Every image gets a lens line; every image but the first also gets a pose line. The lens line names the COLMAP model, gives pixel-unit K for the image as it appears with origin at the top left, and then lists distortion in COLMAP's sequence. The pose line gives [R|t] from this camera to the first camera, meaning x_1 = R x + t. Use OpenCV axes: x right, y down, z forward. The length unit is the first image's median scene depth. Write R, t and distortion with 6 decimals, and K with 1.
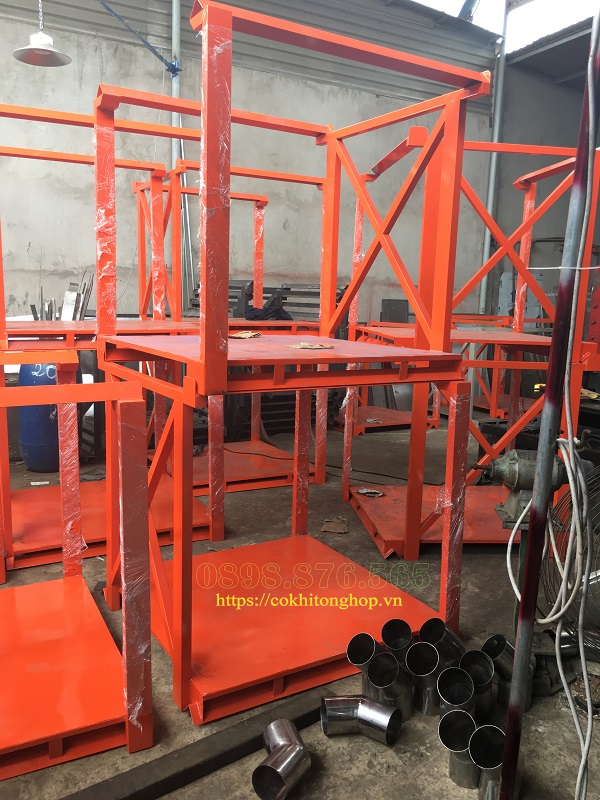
lens RADIAL K [[727.8, 0, 300.0], [0, 727.8, 400.0], [0, 0, 1]] dist [-0.008021, -0.008230]
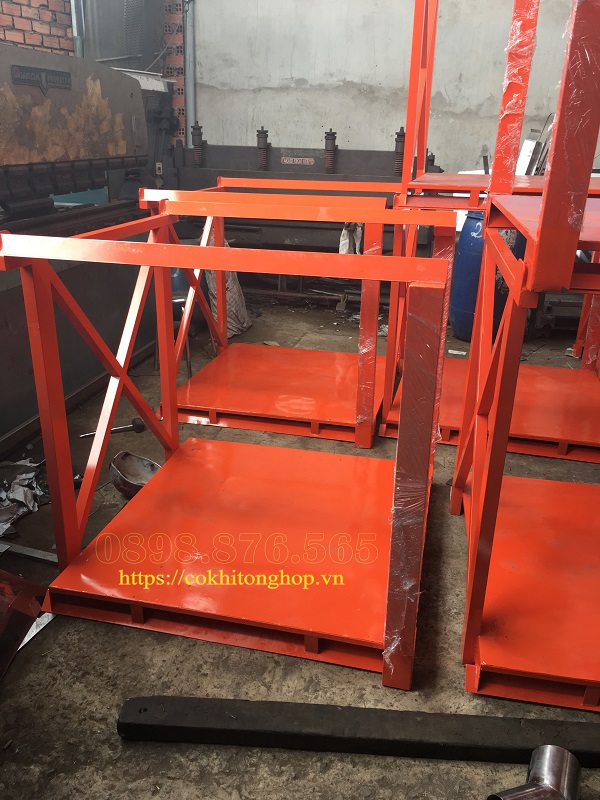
lens RADIAL K [[670.5, 0, 300.0], [0, 670.5, 400.0], [0, 0, 1]] dist [0.096290, -0.160477]
pose [[0.733553, 0.235520, -0.637519, 0.129462], [-0.098606, 0.964992, 0.243039, -0.037441], [0.672441, -0.115419, 0.731096, 0.348263]]
